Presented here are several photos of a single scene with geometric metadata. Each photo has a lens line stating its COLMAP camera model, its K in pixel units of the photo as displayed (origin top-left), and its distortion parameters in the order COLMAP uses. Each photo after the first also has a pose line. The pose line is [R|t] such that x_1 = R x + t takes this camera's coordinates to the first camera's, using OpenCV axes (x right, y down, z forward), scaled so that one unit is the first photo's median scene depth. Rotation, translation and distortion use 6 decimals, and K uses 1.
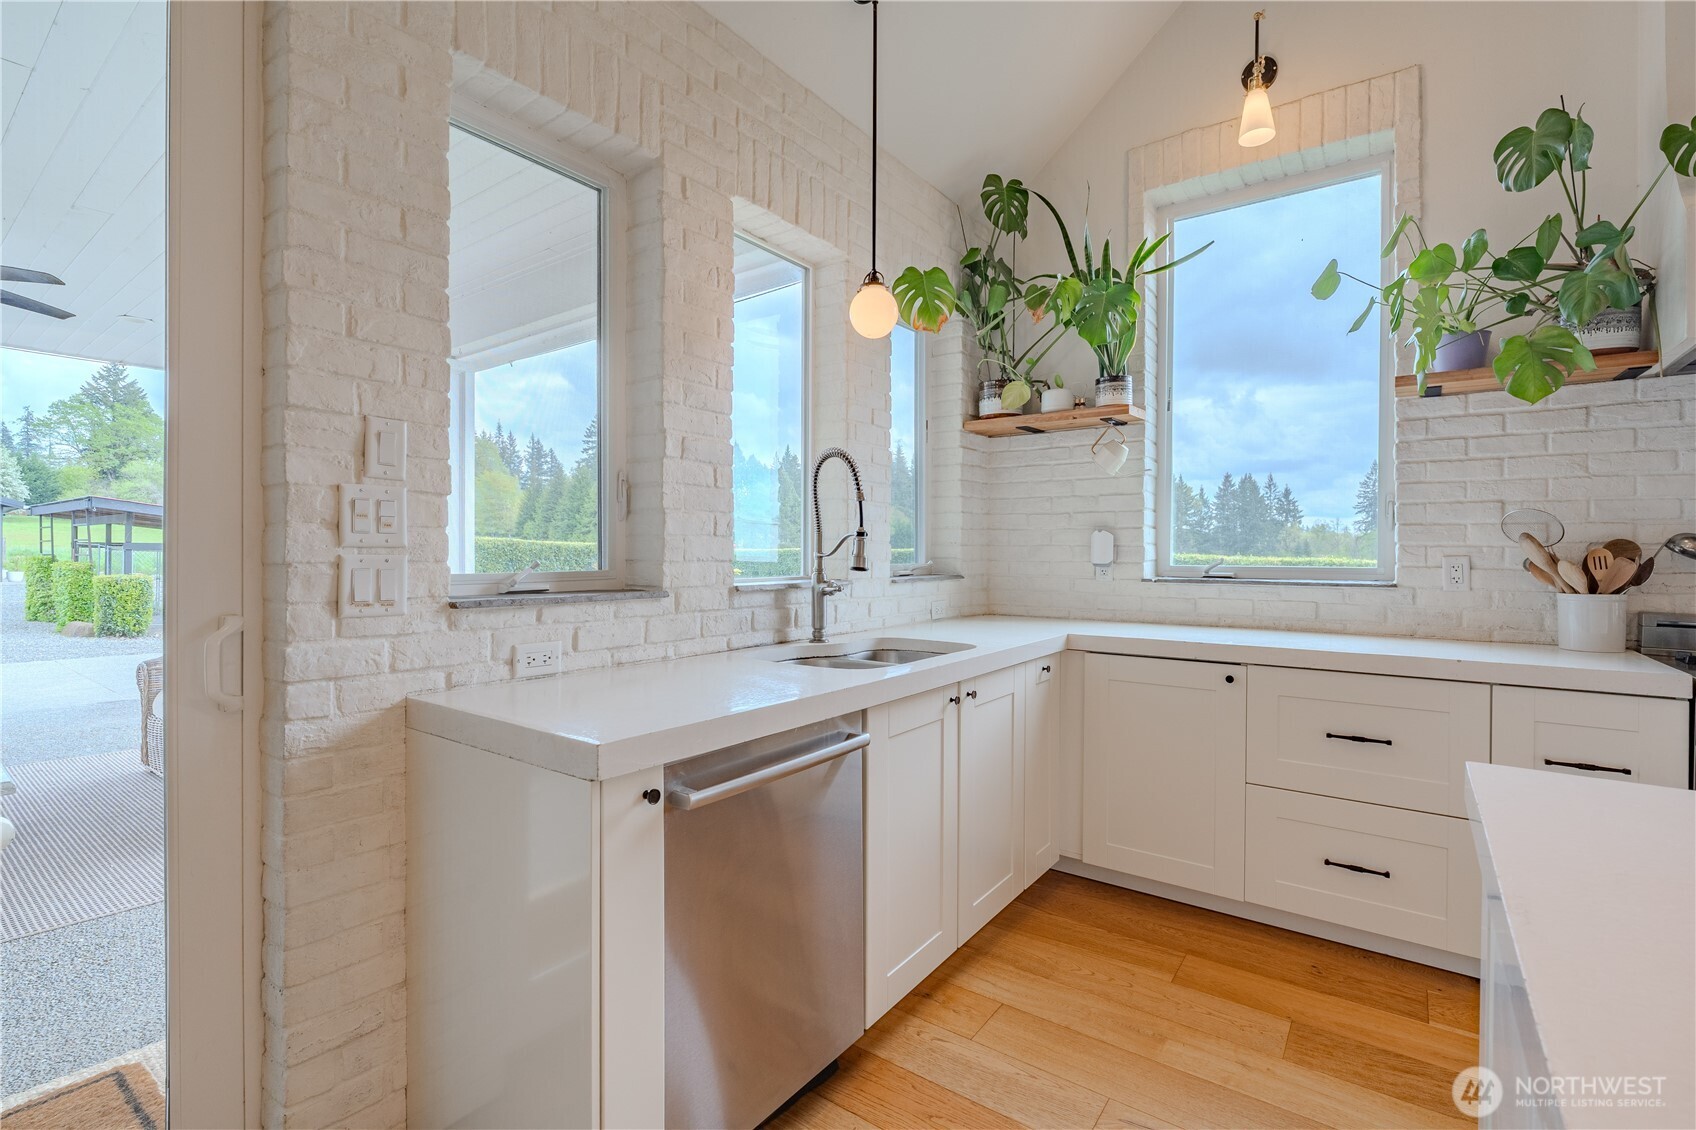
lens RADIAL K [[761.6, 0, 854.1], [0, 761.6, 555.2], [0, 0, 1]] dist [-0.015521, 0.002941]
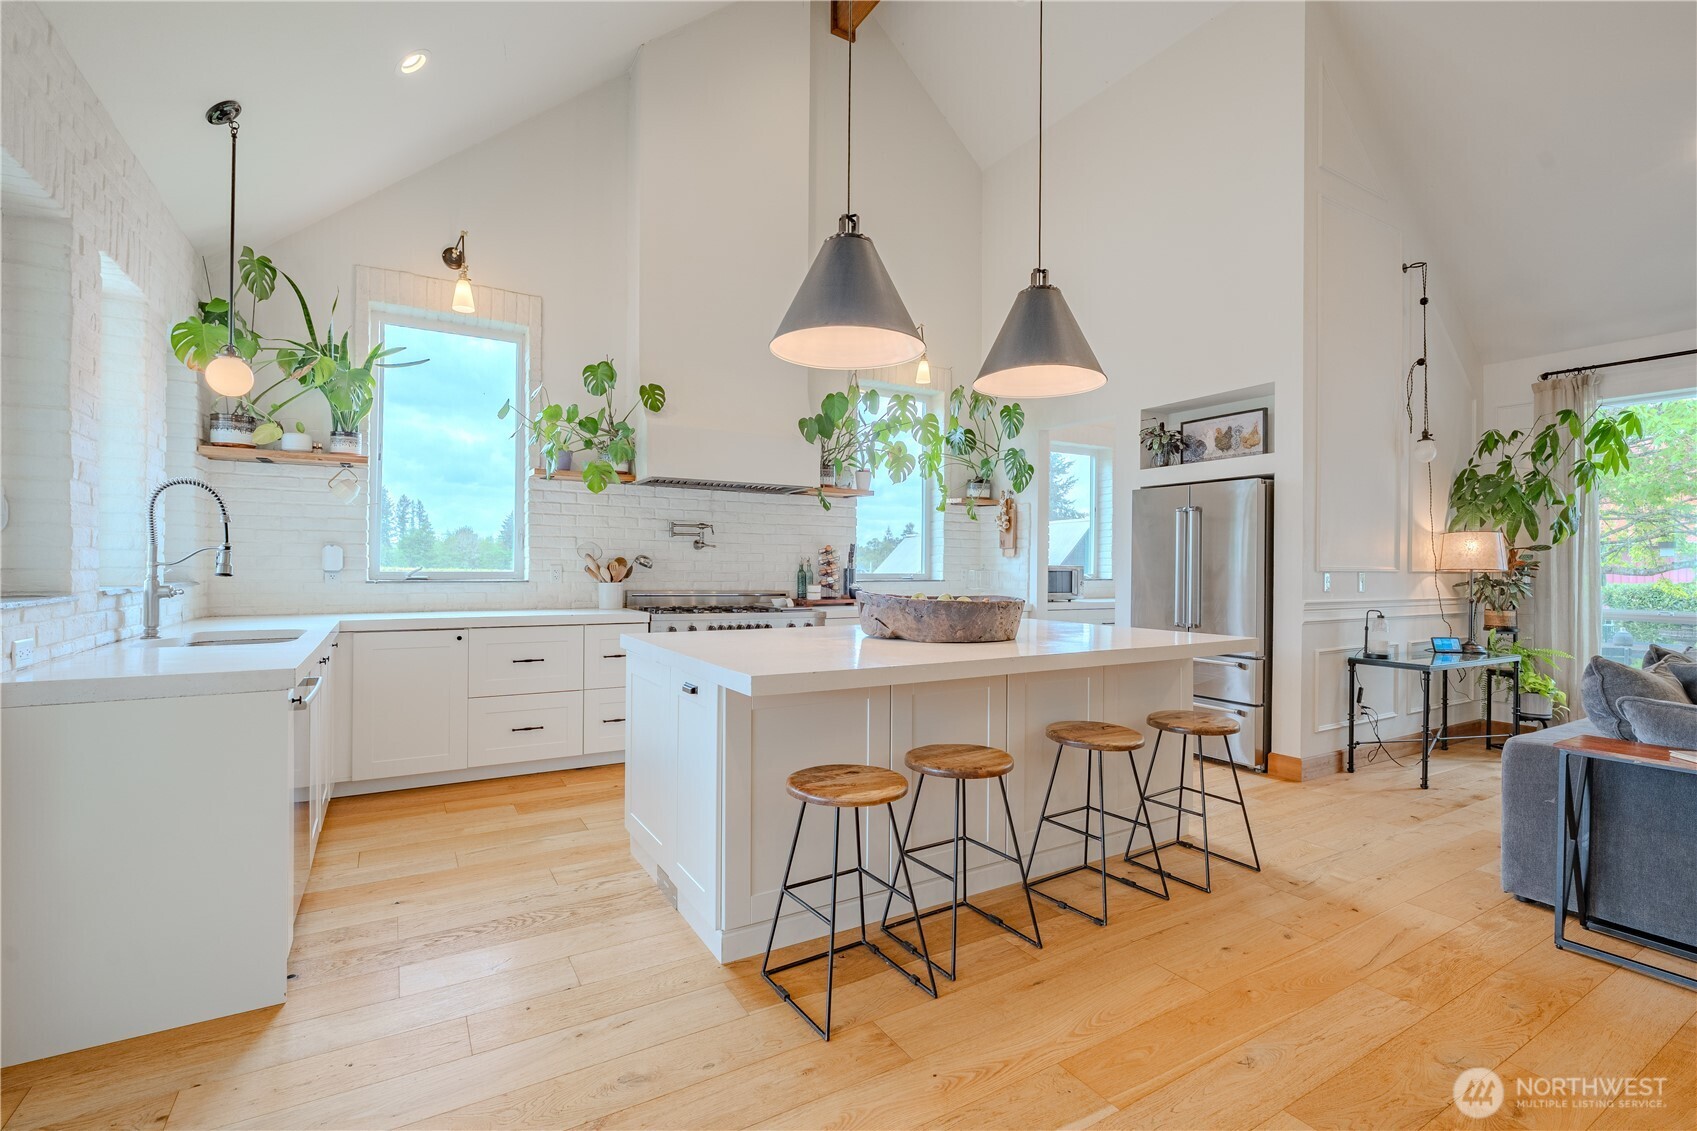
lens RADIAL K [[762.1, 0, 858.1], [0, 762.1, 559.4], [0, 0, 1]] dist [-0.015521, 0.002941]
pose [[0.382362, 0.006785, 0.923988, -0.760606], [-0.000858, 0.999975, -0.006988, -0.000170], [-0.924012, 0.001880, 0.382358, -0.484870]]
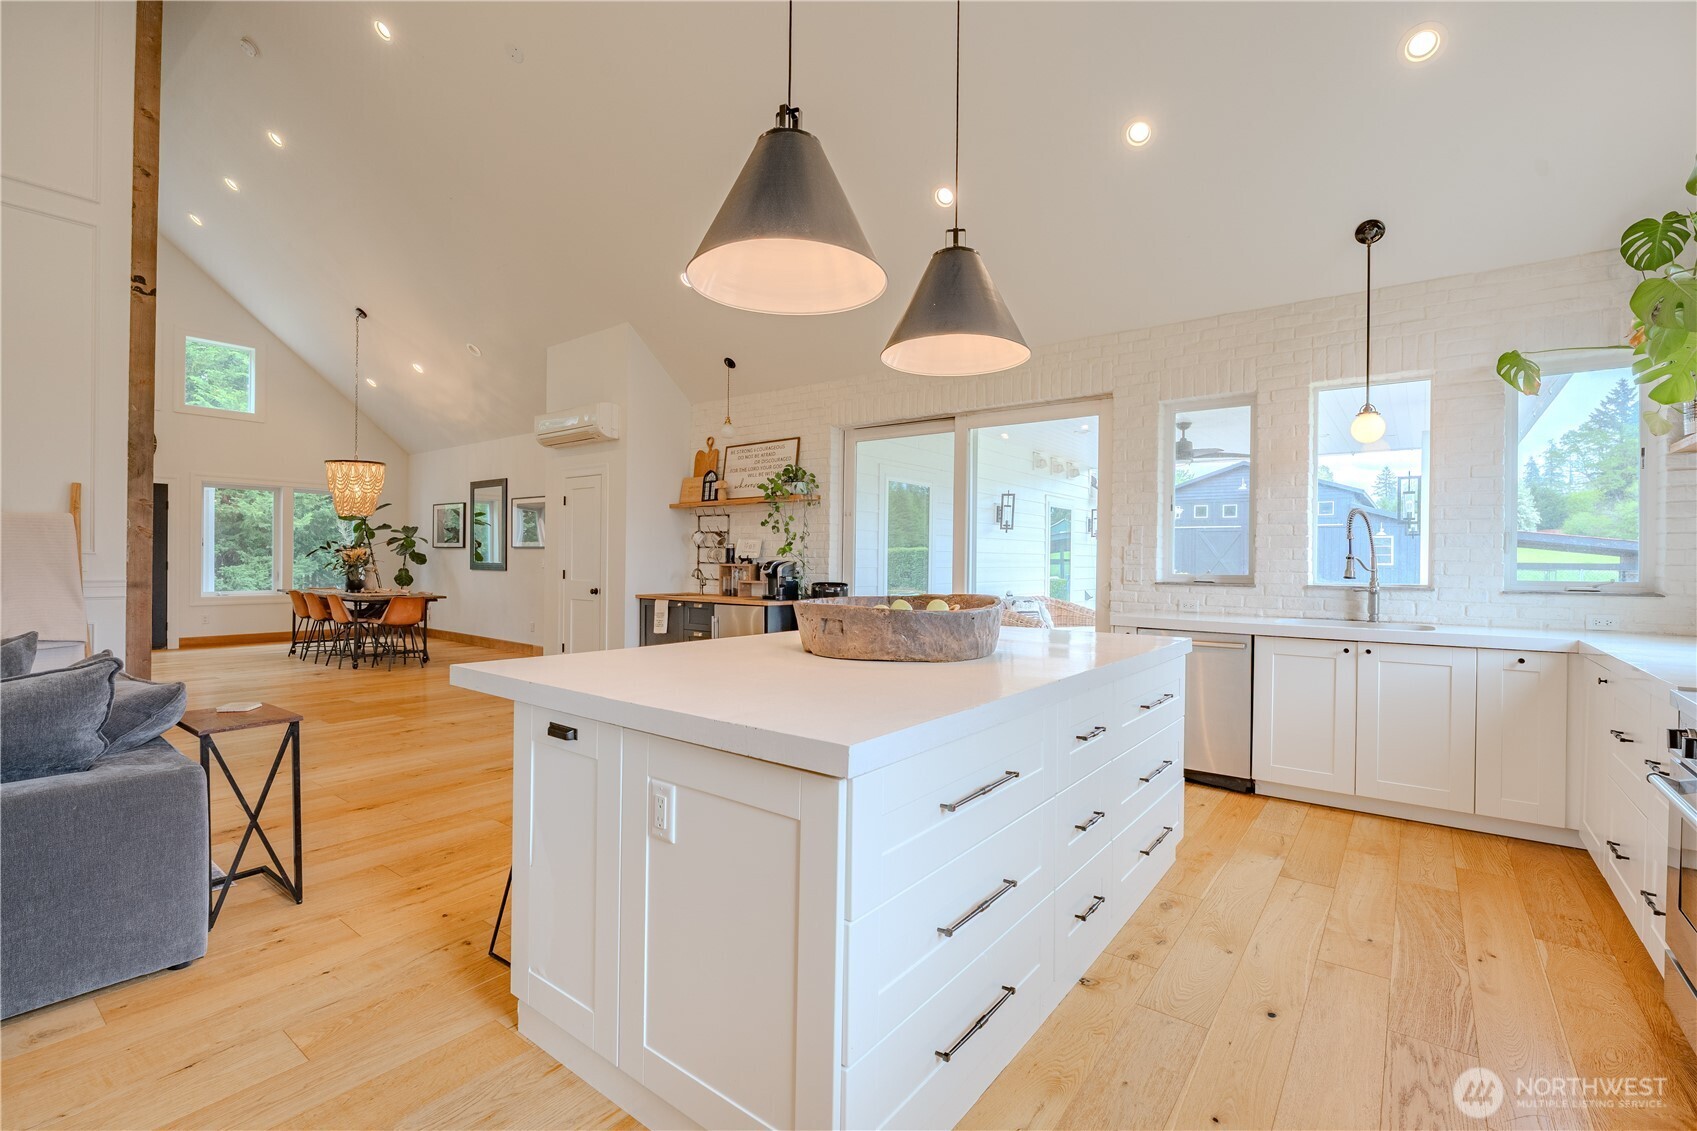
lens RADIAL K [[762.1, 0, 851.0], [0, 762.1, 562.0], [0, 0, 1]] dist [-0.015521, 0.002941]
pose [[-0.025117, -0.001061, -0.999684, 1.760465], [-0.016582, 0.999862, -0.000644, 0.001874], [0.999547, 0.016560, -0.025131, -0.117527]]
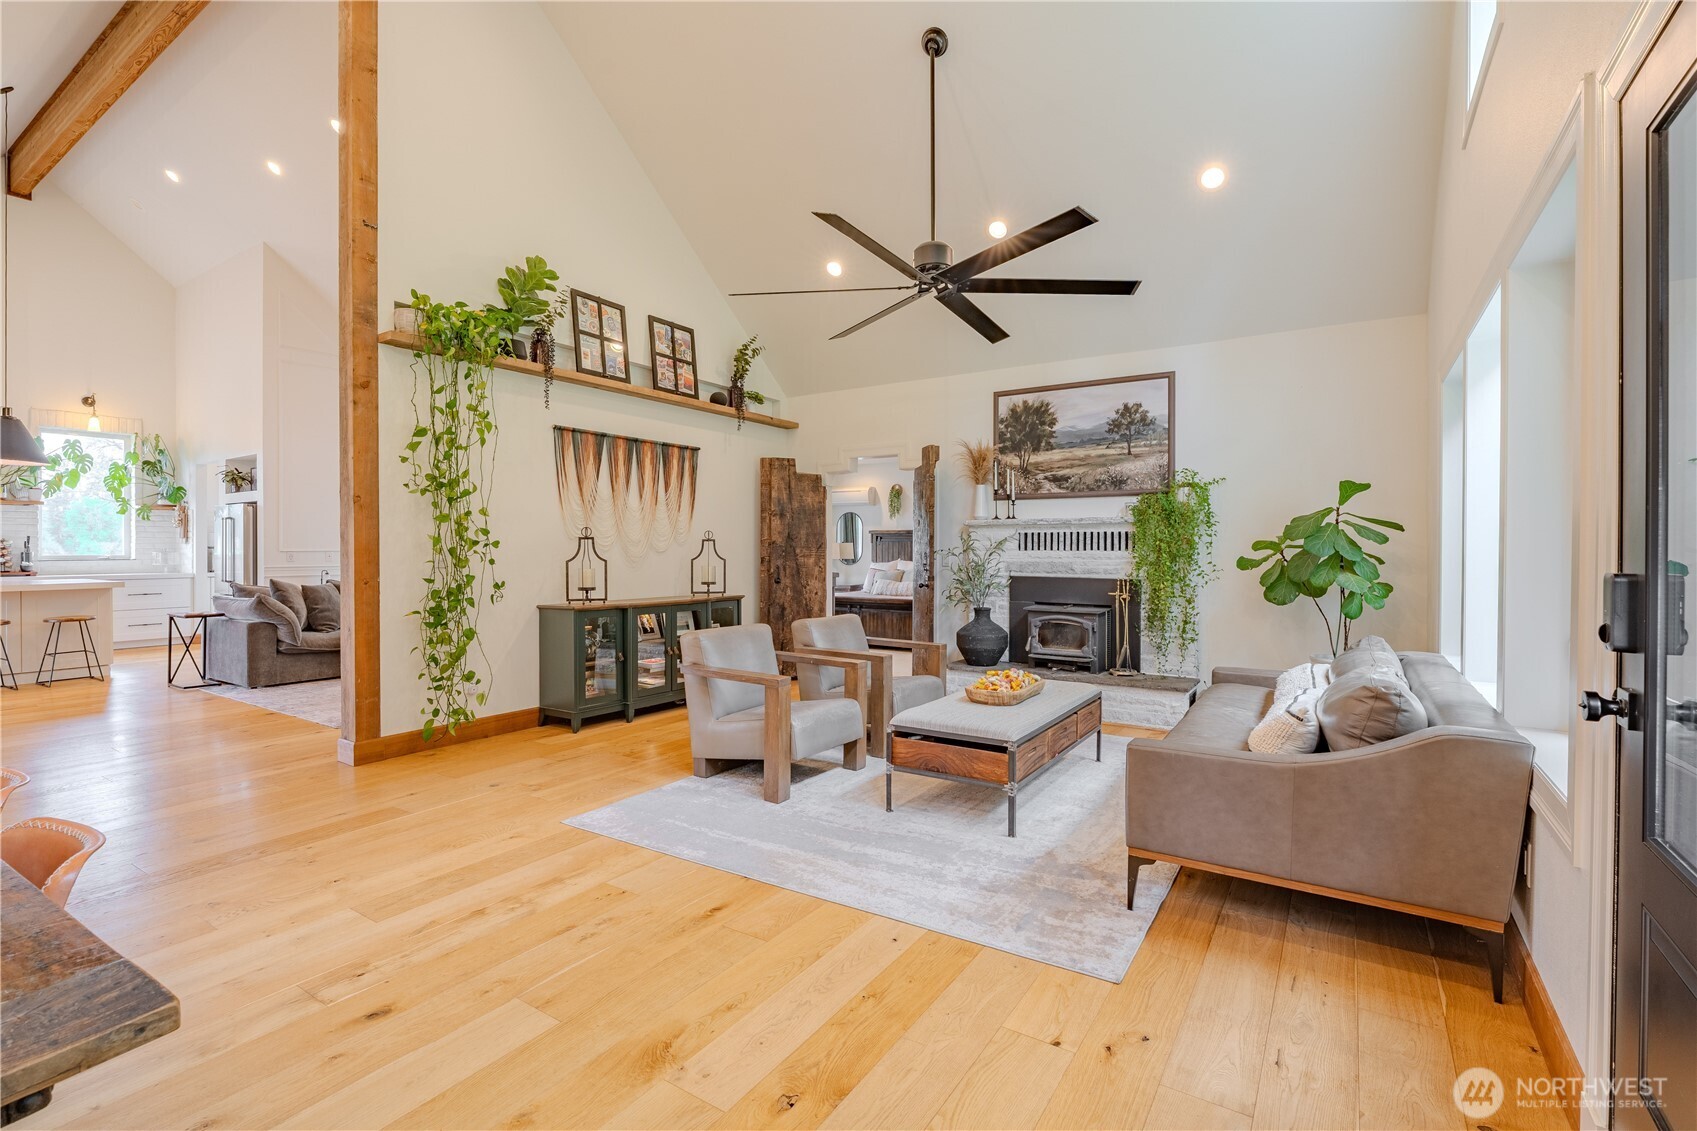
lens RADIAL K [[762.1, 0, 884.4], [0, 762.1, 546.3], [0, 0, 1]] dist [-0.015521, 0.002941]
pose [[-0.073936, -0.003491, 0.997257, -2.549793], [0.005712, 0.999976, 0.003924, -0.006530], [-0.997247, 0.005986, -0.073914, -3.576495]]
